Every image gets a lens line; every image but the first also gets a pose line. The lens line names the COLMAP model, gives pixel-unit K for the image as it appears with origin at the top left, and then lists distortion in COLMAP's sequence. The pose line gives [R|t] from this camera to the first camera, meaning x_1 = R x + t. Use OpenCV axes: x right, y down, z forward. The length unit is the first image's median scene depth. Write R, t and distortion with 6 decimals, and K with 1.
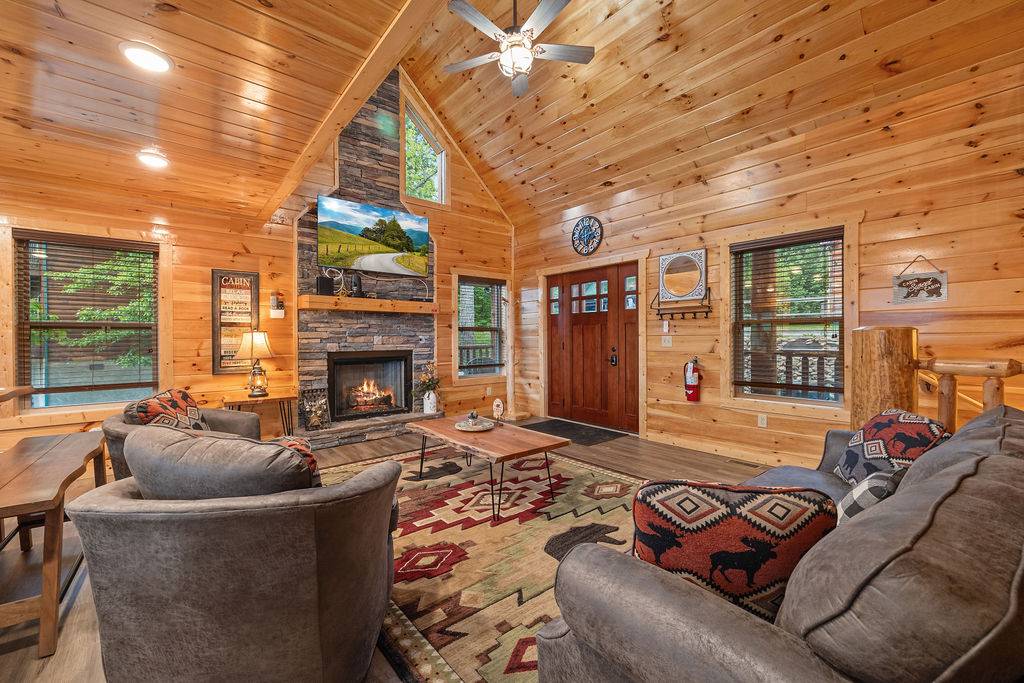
lens RADIAL K [[412.4, 0, 510.8], [0, 412.4, 339.1], [0, 0, 1]] dist [0.000572, -0.000671]
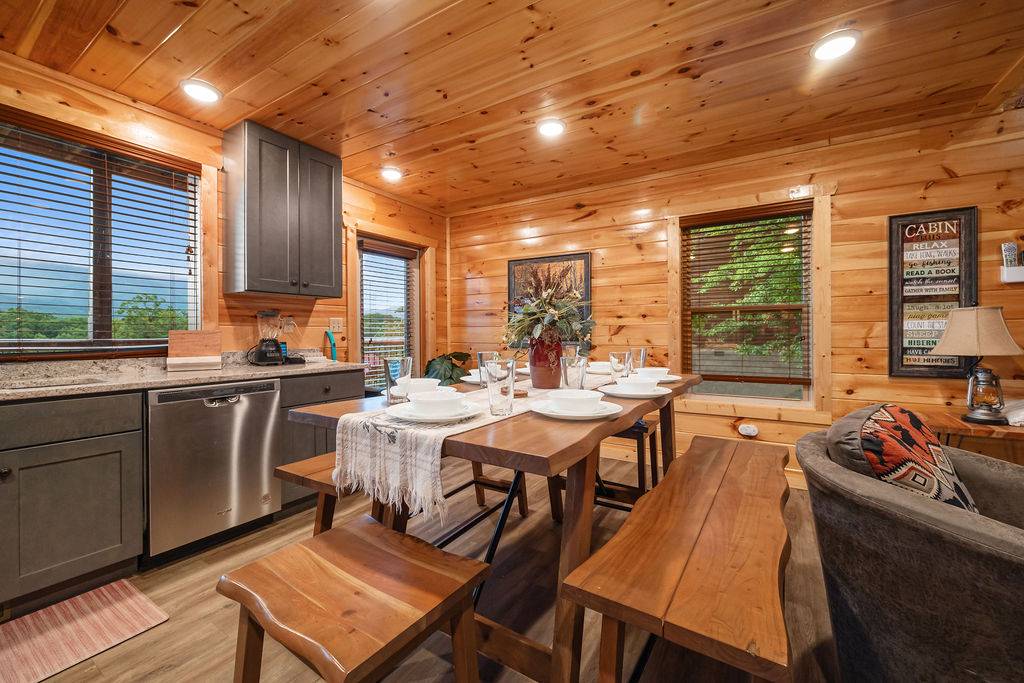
lens RADIAL K [[412.4, 0, 510.8], [0, 412.4, 339.1], [0, 0, 1]] dist [0.000572, -0.000671]
pose [[0.321428, 0.017590, -0.946771, -0.289226], [0.001558, 0.999816, 0.019104, 0.012995], [0.946933, -0.007616, 0.321341, 0.210533]]
